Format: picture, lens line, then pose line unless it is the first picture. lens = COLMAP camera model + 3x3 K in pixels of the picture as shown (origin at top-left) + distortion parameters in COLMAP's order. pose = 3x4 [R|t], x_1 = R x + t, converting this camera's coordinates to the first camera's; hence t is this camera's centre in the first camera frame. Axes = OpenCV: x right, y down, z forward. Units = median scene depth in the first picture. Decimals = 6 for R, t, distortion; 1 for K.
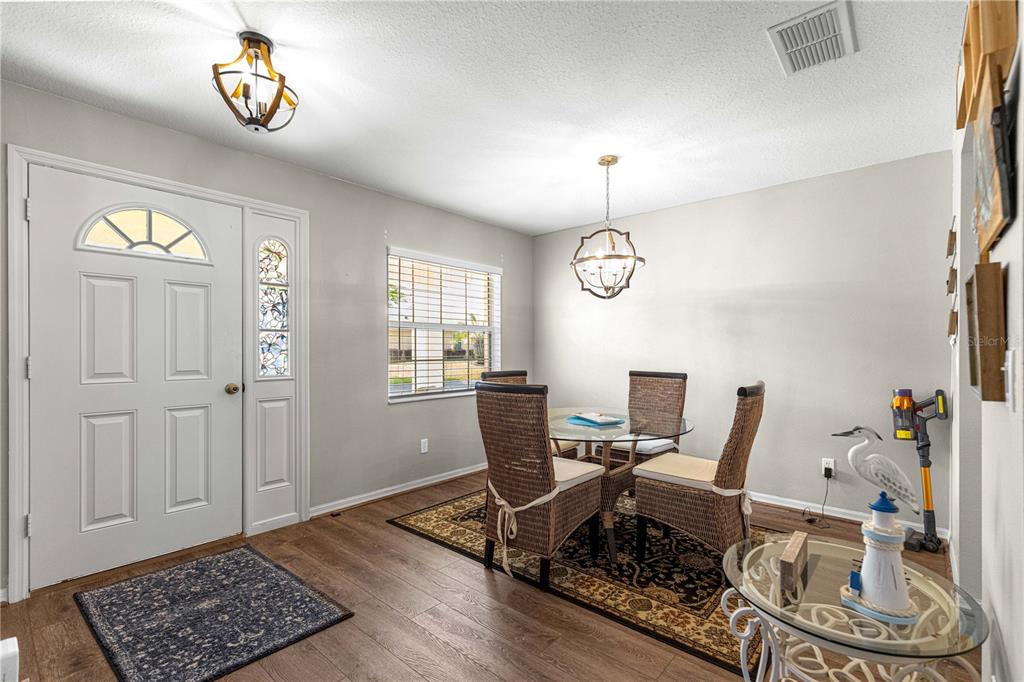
lens RADIAL K [[463.4, 0, 515.0], [0, 463.4, 347.4], [0, 0, 1]] dist [0.008668, -0.000289]
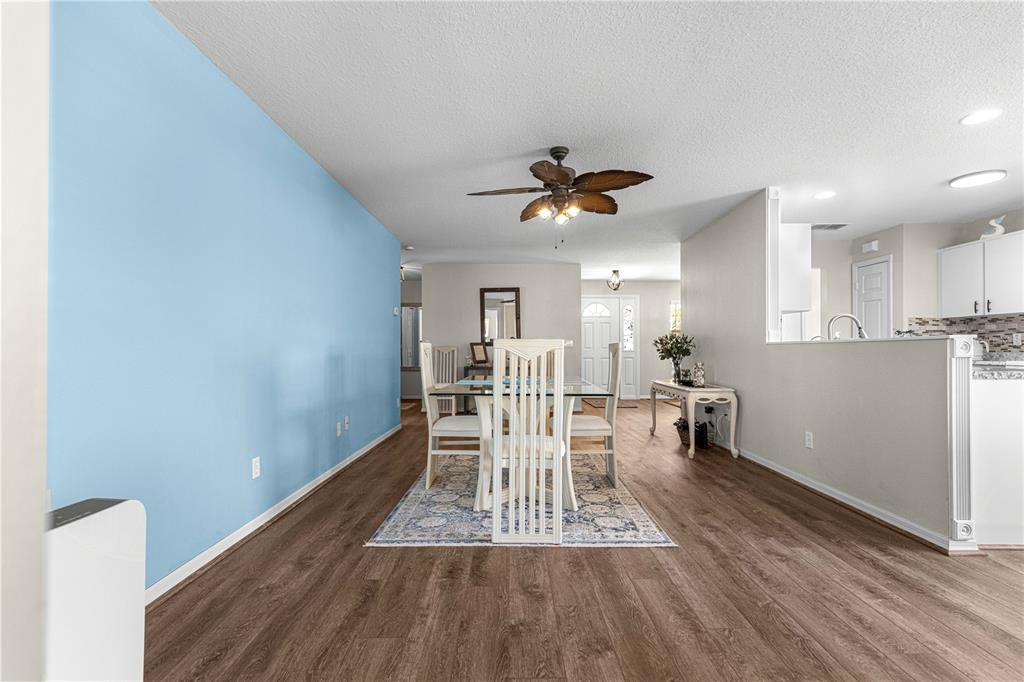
lens RADIAL K [[463.4, 0, 521.2], [0, 463.4, 343.0], [0, 0, 1]] dist [0.008668, -0.000289]
pose [[0.668994, -0.013657, -0.743142, 1.300857], [0.006714, 0.999901, -0.012332, 0.048297], [0.743237, 0.003261, 0.669020, -1.599840]]
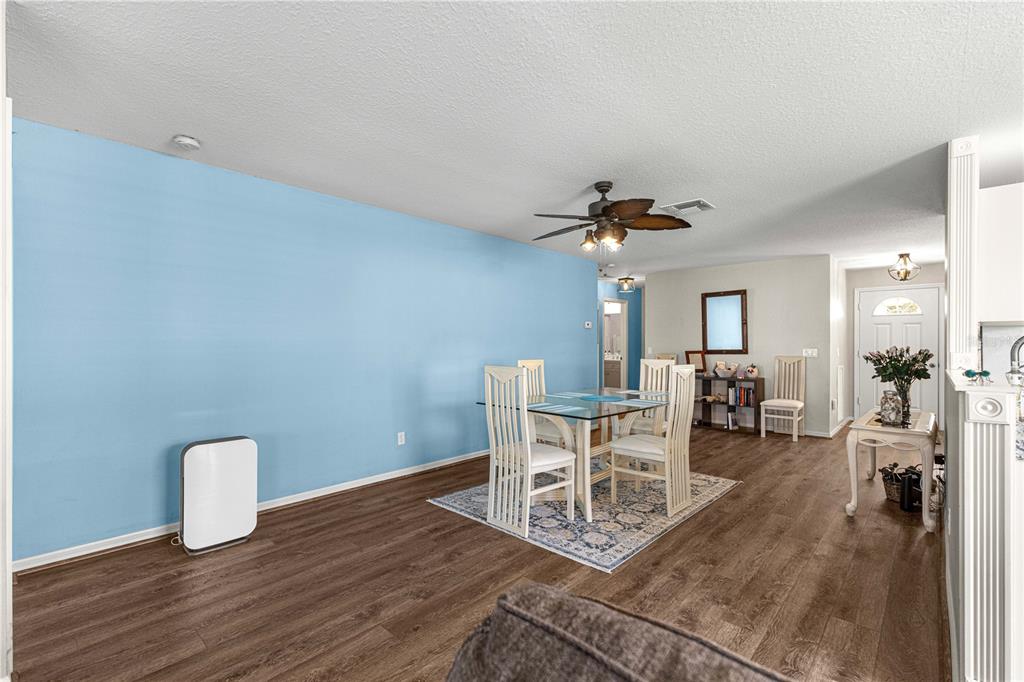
lens RADIAL K [[463.4, 0, 513.9], [0, 463.4, 340.0], [0, 0, 1]] dist [0.008668, -0.000289]
pose [[-0.024429, -0.010455, -0.999647, 1.708381], [0.000694, 0.999945, -0.010475, -0.014166], [0.999701, -0.000949, -0.024421, -1.017453]]
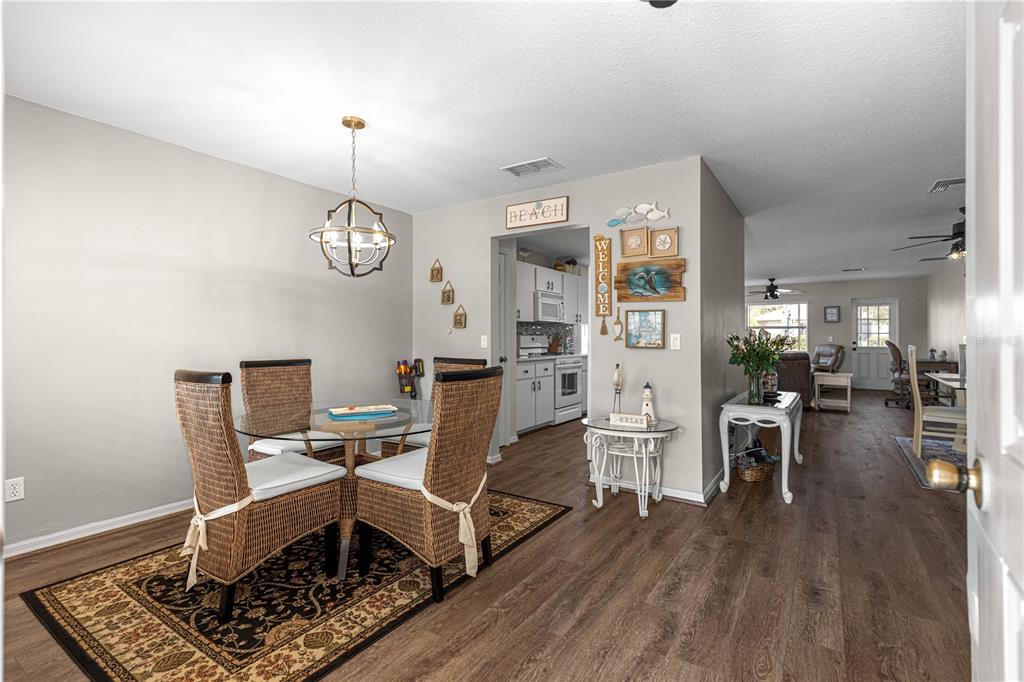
lens RADIAL K [[479.7, 0, 518.5], [0, 479.7, 330.0], [0, 0, 1]] dist [0.005070, 0.000163]
pose [[-0.144145, 0.010733, 0.989498, -0.742967], [-0.003715, 0.999928, -0.011387, 0.007678], [-0.989550, -0.005317, -0.144095, 0.802009]]
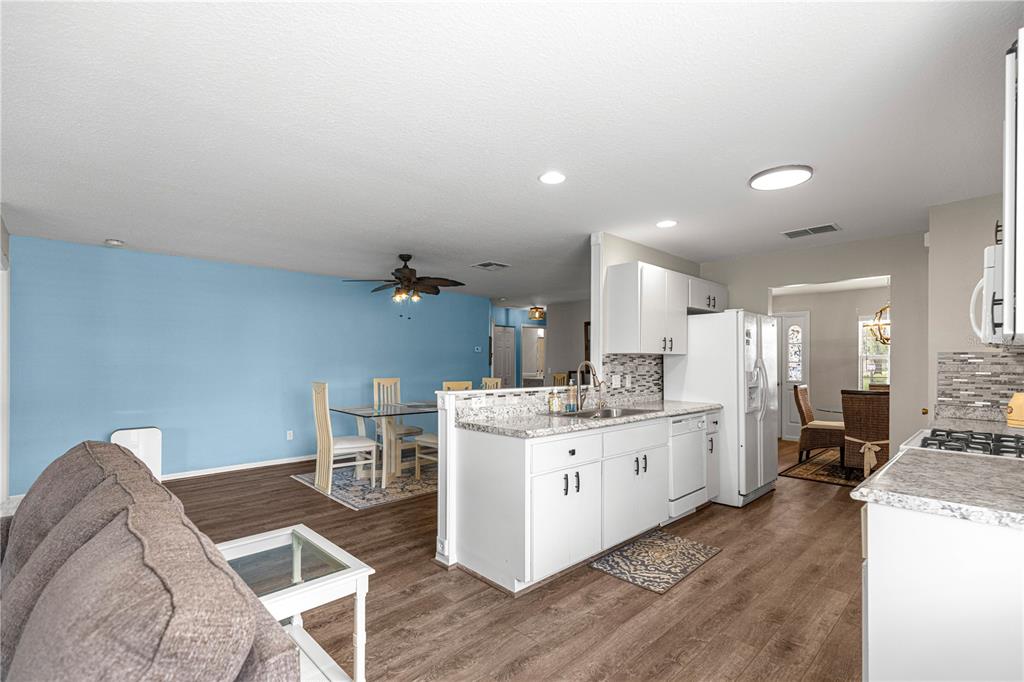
lens RADIAL K [[463.4, 0, 506.5], [0, 463.4, 360.4], [0, 0, 1]] dist [0.008668, -0.000289]
pose [[-0.092726, -0.010310, -0.995638, 2.155478], [0.001879, 0.999943, -0.010529, -0.022715], [0.995690, -0.002847, -0.092701, -0.324005]]
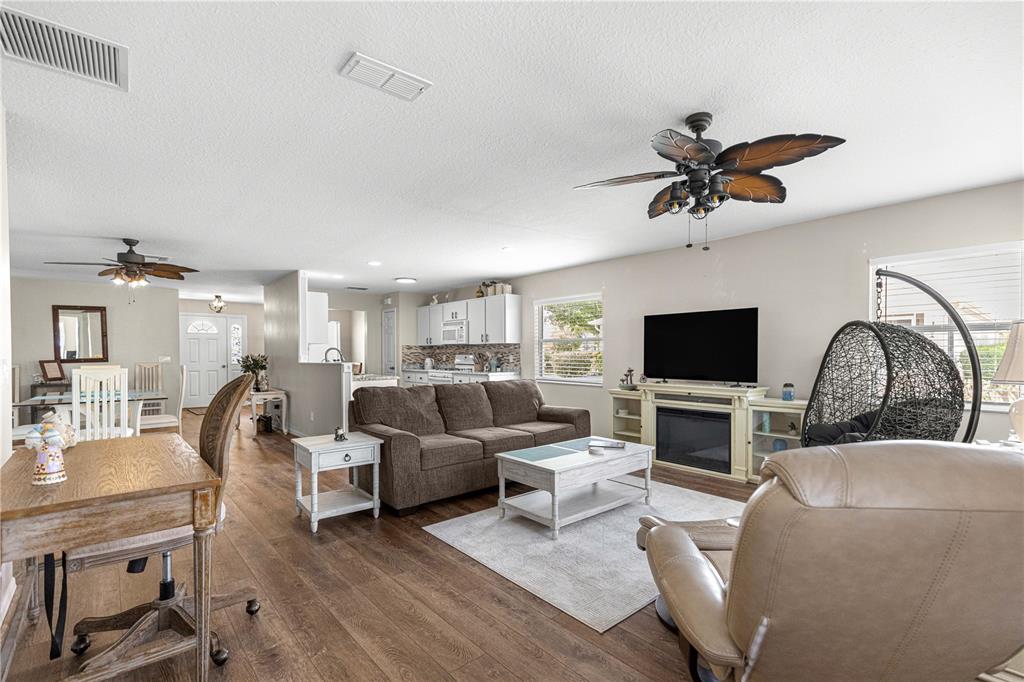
lens RADIAL K [[463.4, 0, 521.5], [0, 463.4, 356.0], [0, 0, 1]] dist [0.008668, -0.000289]
pose [[0.990976, -0.007275, -0.133840, 2.132257], [0.008642, 0.999916, 0.009638, -0.007576], [0.133759, -0.010708, 0.990956, -2.248919]]
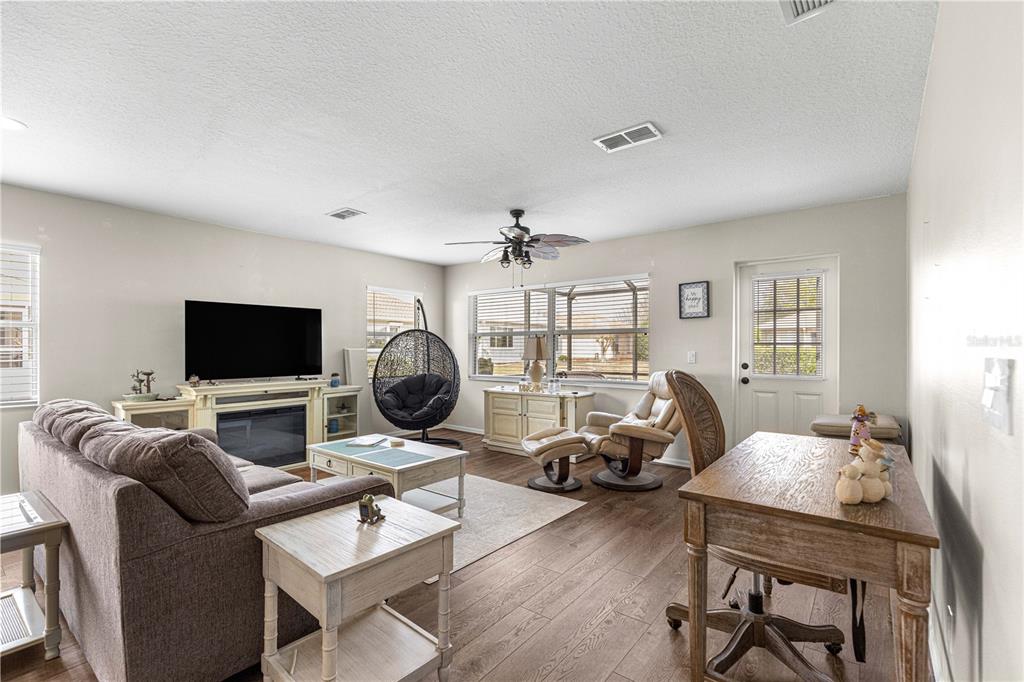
lens RADIAL K [[463.4, 0, 518.3], [0, 463.4, 349.4], [0, 0, 1]] dist [0.008668, -0.000289]
pose [[-0.060789, -0.009407, 0.998106, 0.969505], [-0.001939, 0.999955, 0.009307, -0.010755], [-0.998149, -0.001369, -0.060805, -1.340106]]
